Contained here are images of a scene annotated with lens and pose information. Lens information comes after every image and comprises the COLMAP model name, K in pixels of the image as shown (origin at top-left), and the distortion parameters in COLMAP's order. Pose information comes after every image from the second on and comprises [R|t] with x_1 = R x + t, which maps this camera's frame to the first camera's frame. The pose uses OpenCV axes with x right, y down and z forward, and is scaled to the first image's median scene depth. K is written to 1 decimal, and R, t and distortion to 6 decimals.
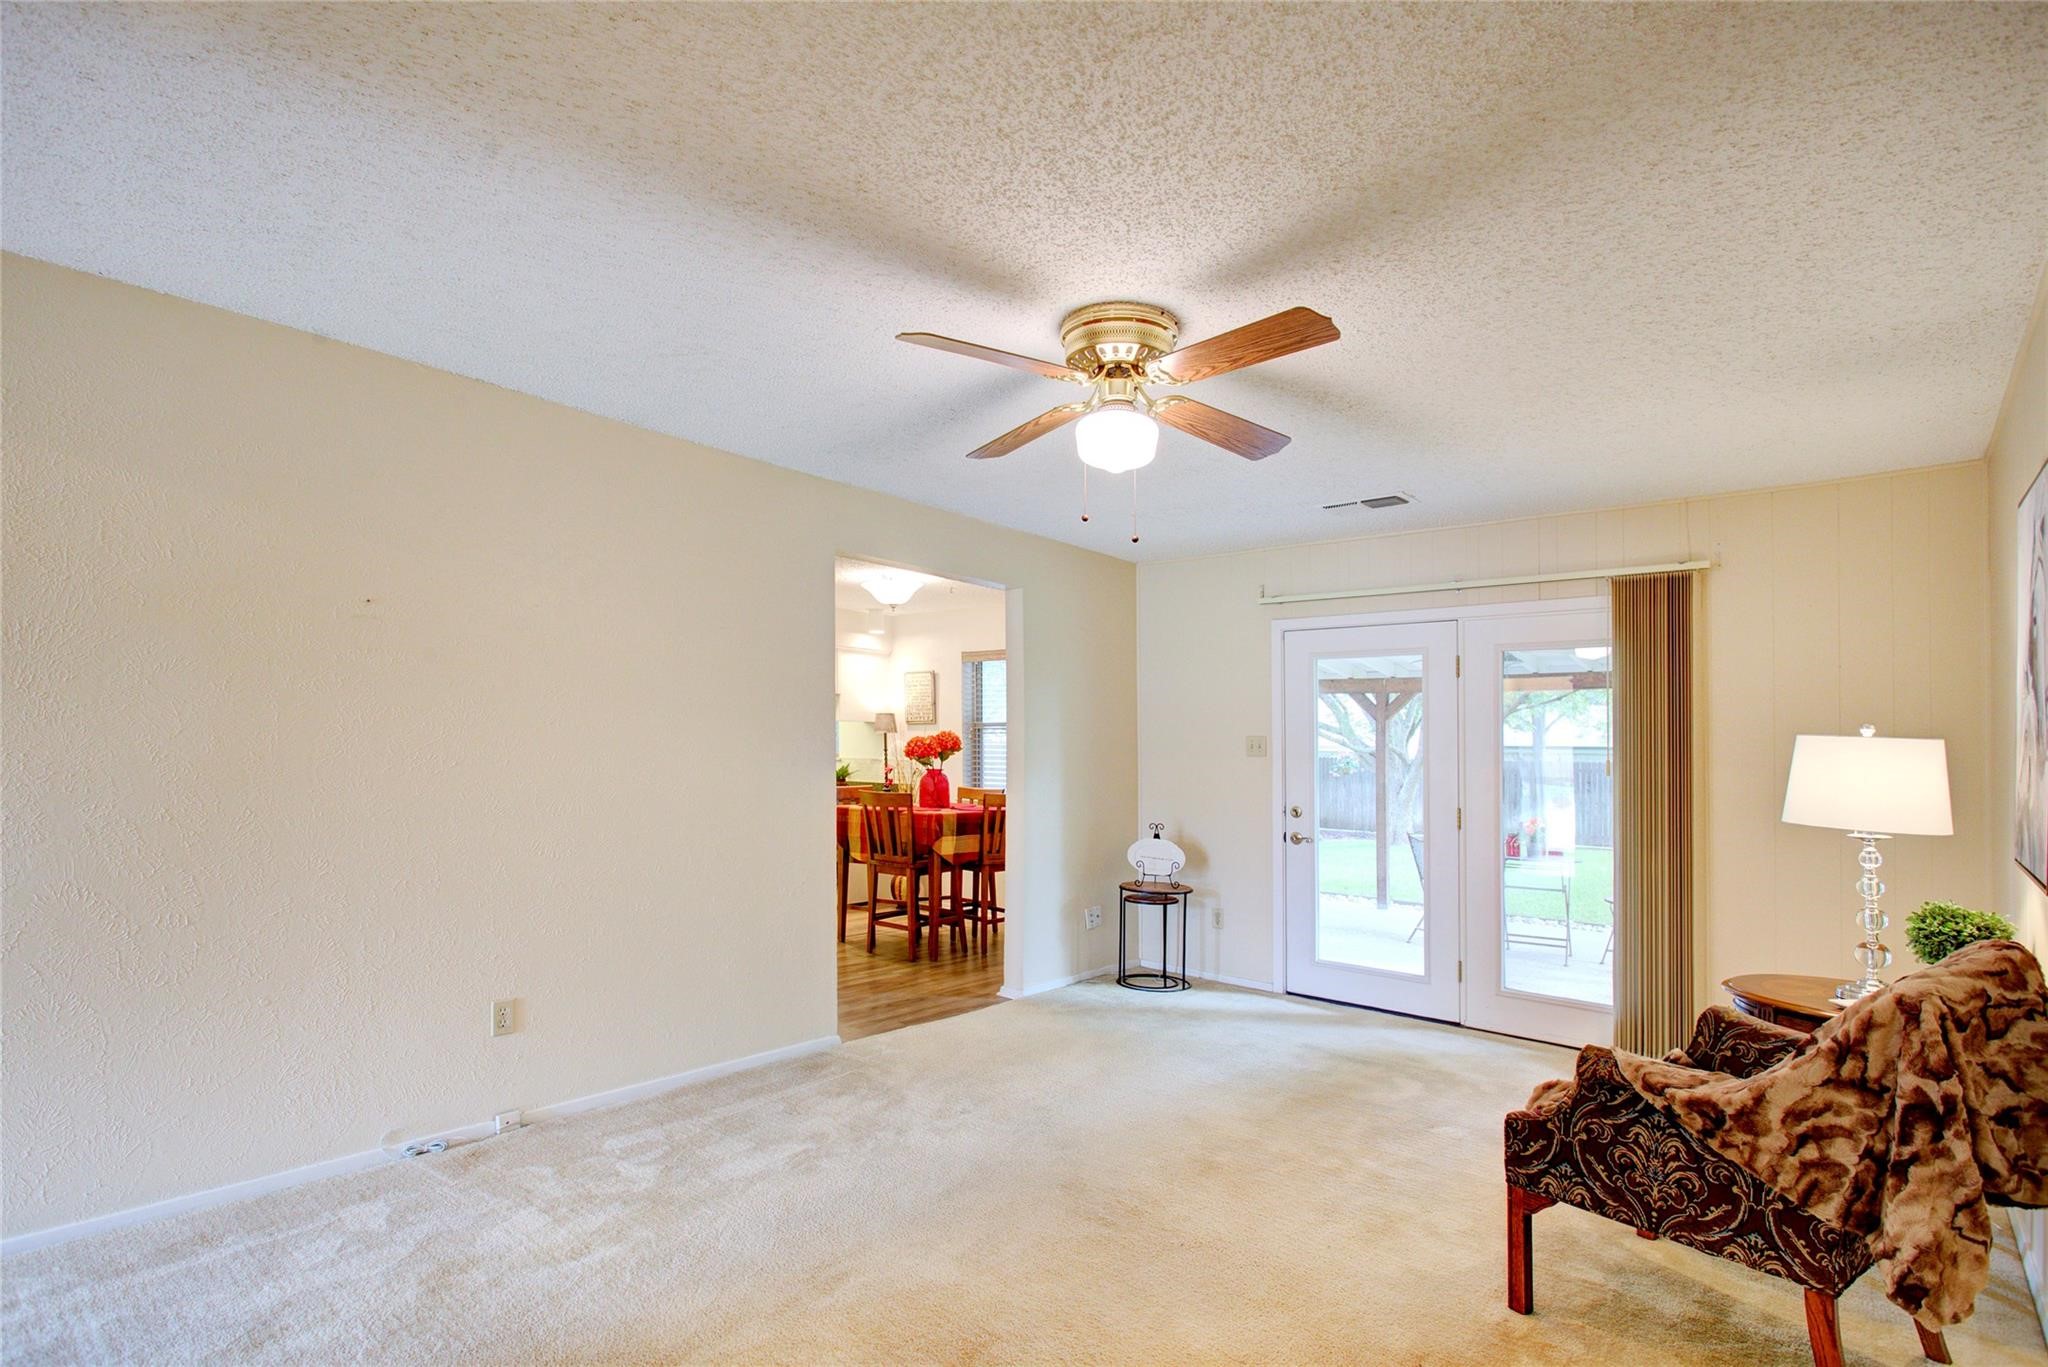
lens RADIAL K [[1003.4, 0, 1023.5], [0, 1003.4, 752.5], [0, 0, 1]] dist [0.001487, 0.000220]
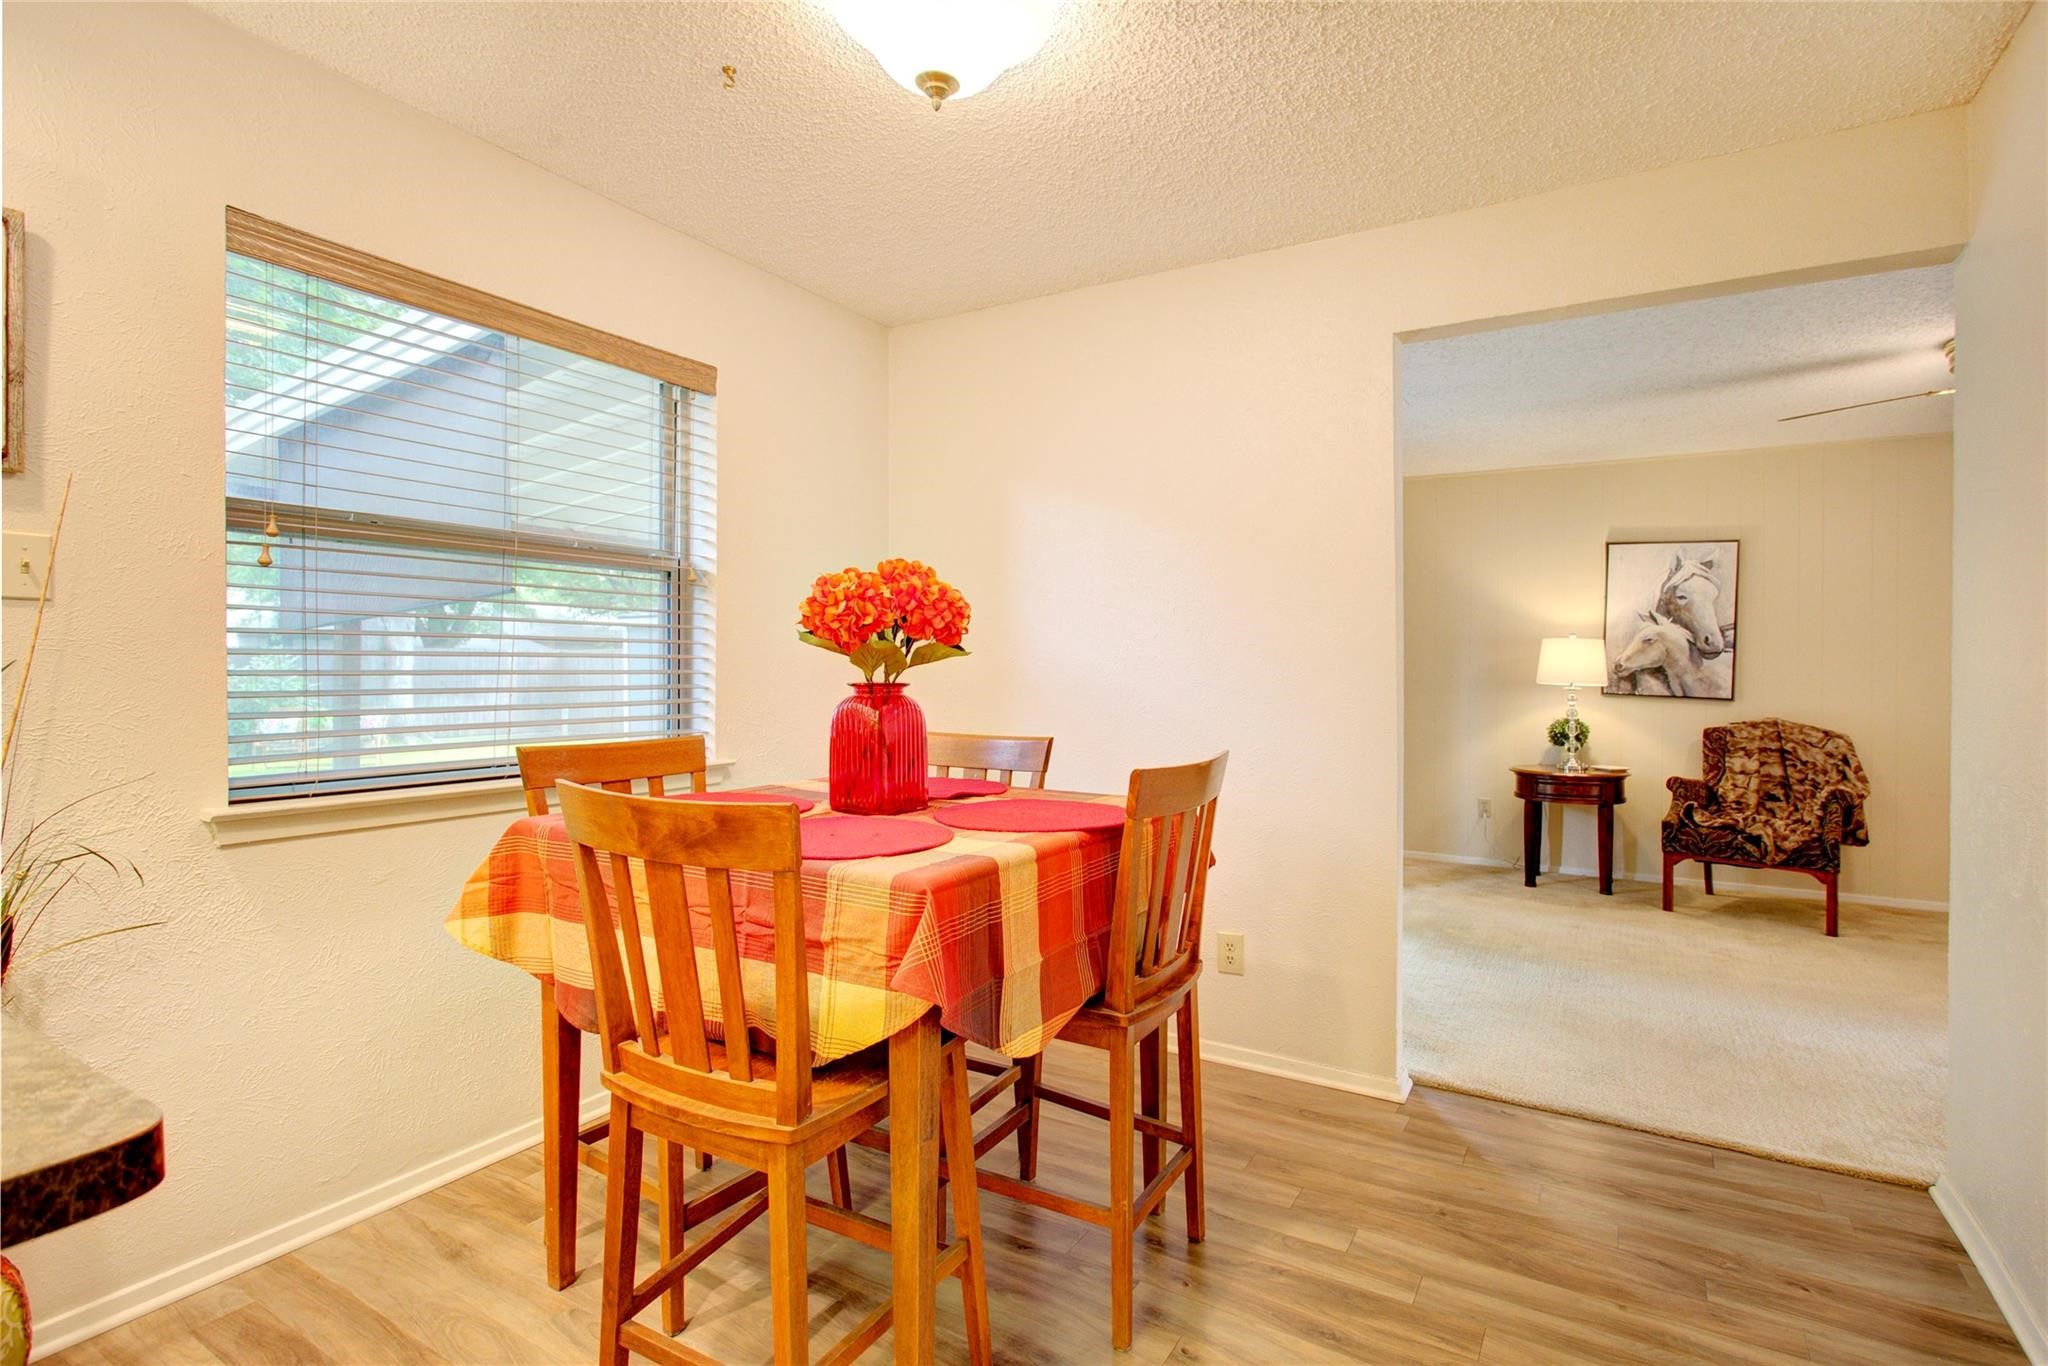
lens RADIAL K [[1008.1, 0, 1024.0], [0, 1008.1, 683.0], [0, 0, 1]] dist [-0.000502, -0.000189]
pose [[-0.164886, -0.031519, 0.985809, -0.562013], [-0.009321, 0.999494, 0.030398, 0.010697], [-0.986269, -0.004177, -0.165097, 1.428035]]
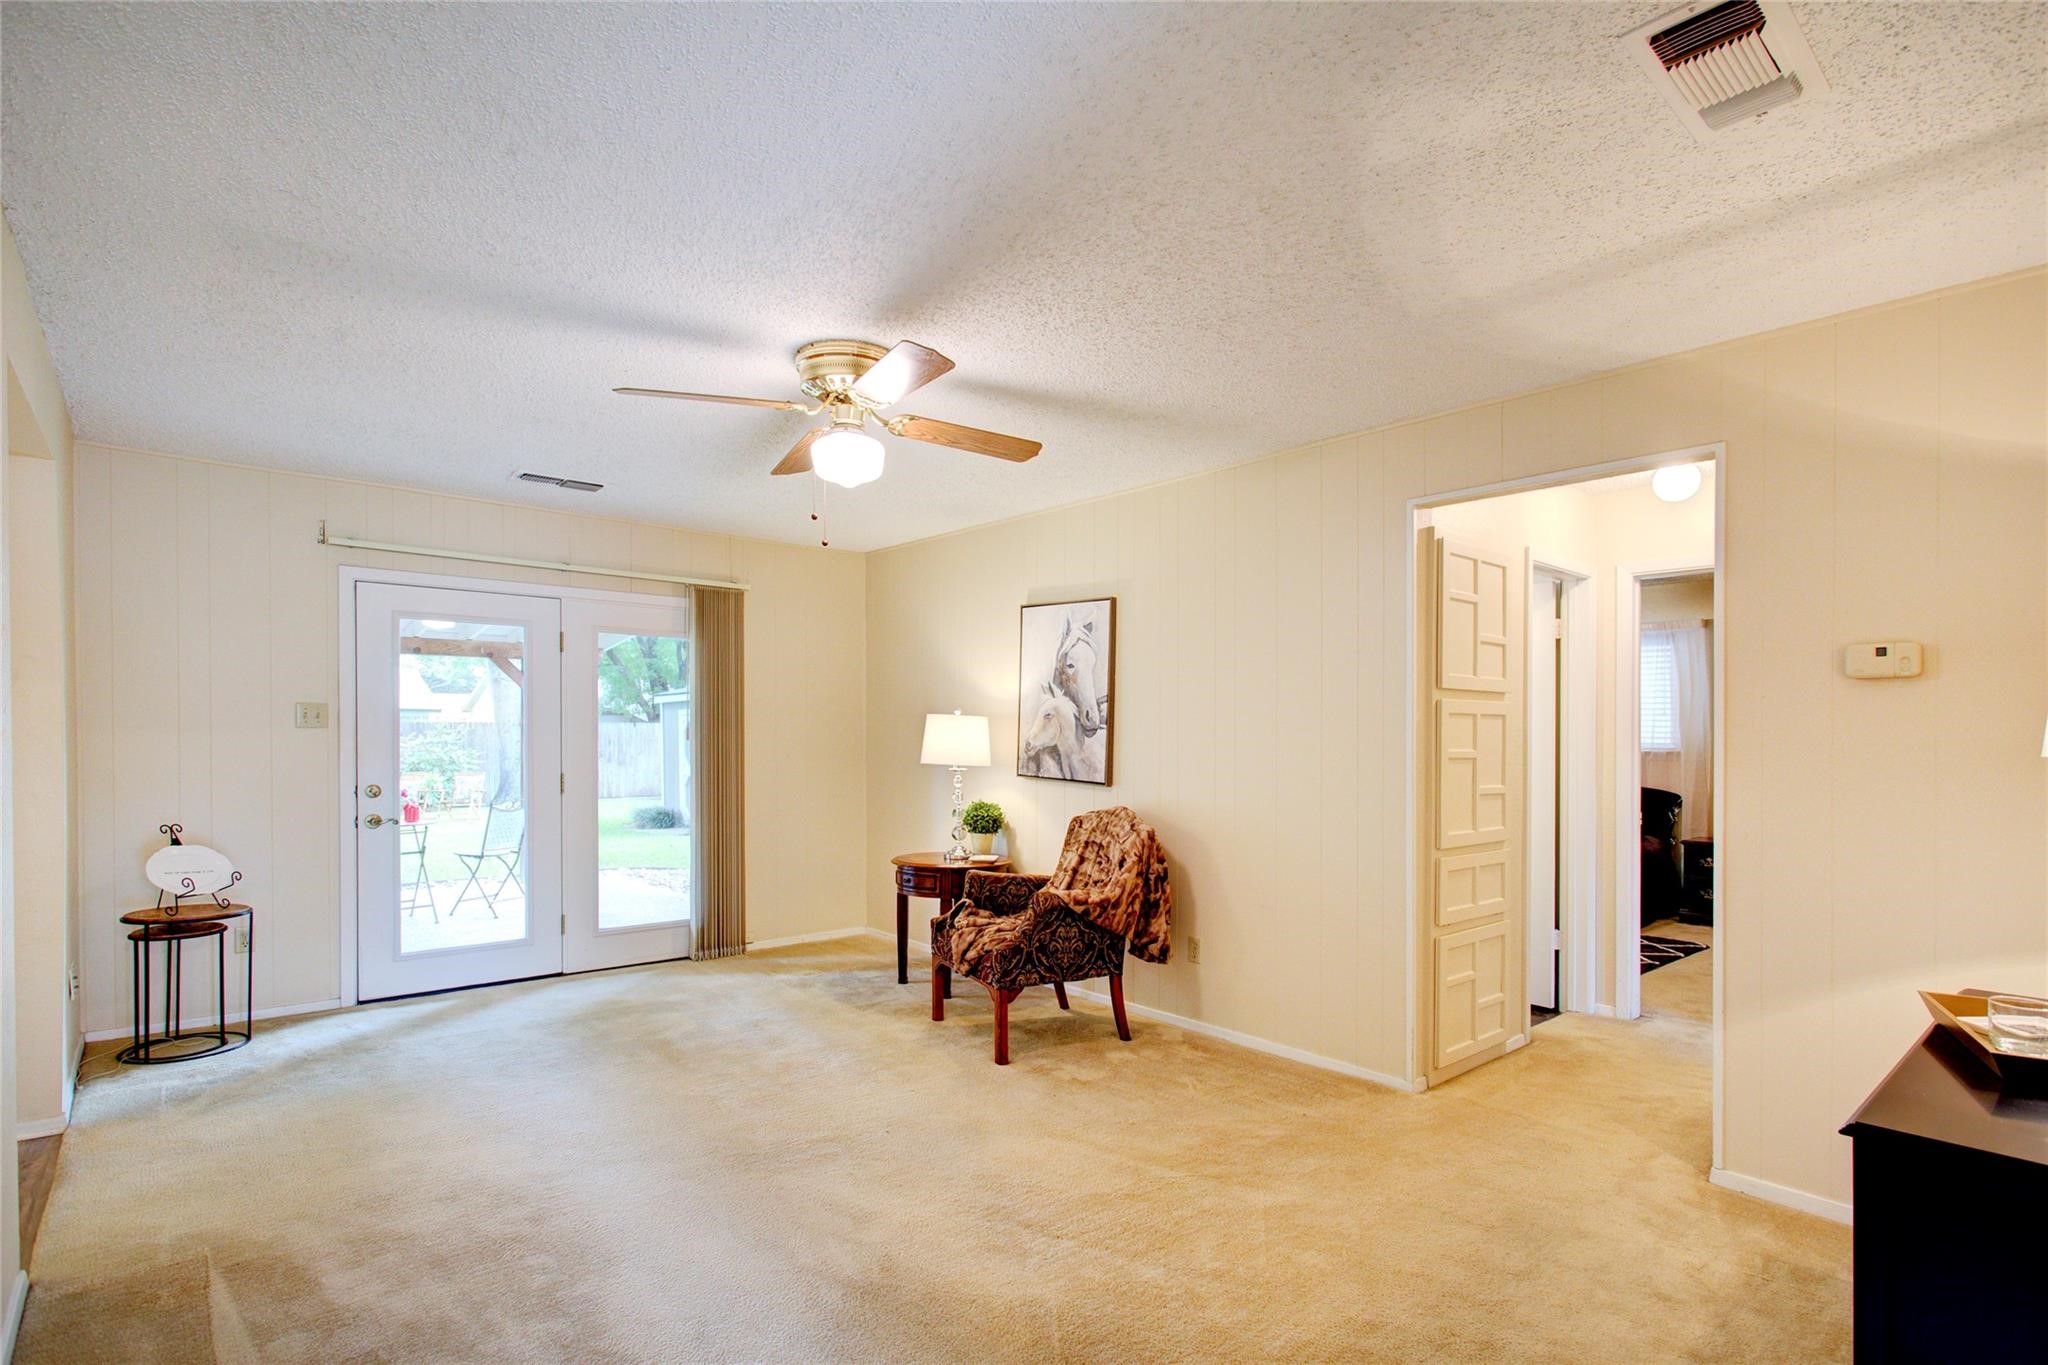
lens RADIAL K [[1008.1, 0, 1024.0], [0, 1008.1, 682.5], [0, 0, 1]] dist [-0.000502, -0.000189]
pose [[0.157352, 0.023651, 0.987259, -0.563733], [-0.005163, 0.999719, -0.023127, -0.019353], [-0.987529, -0.001458, 0.157430, 0.339733]]
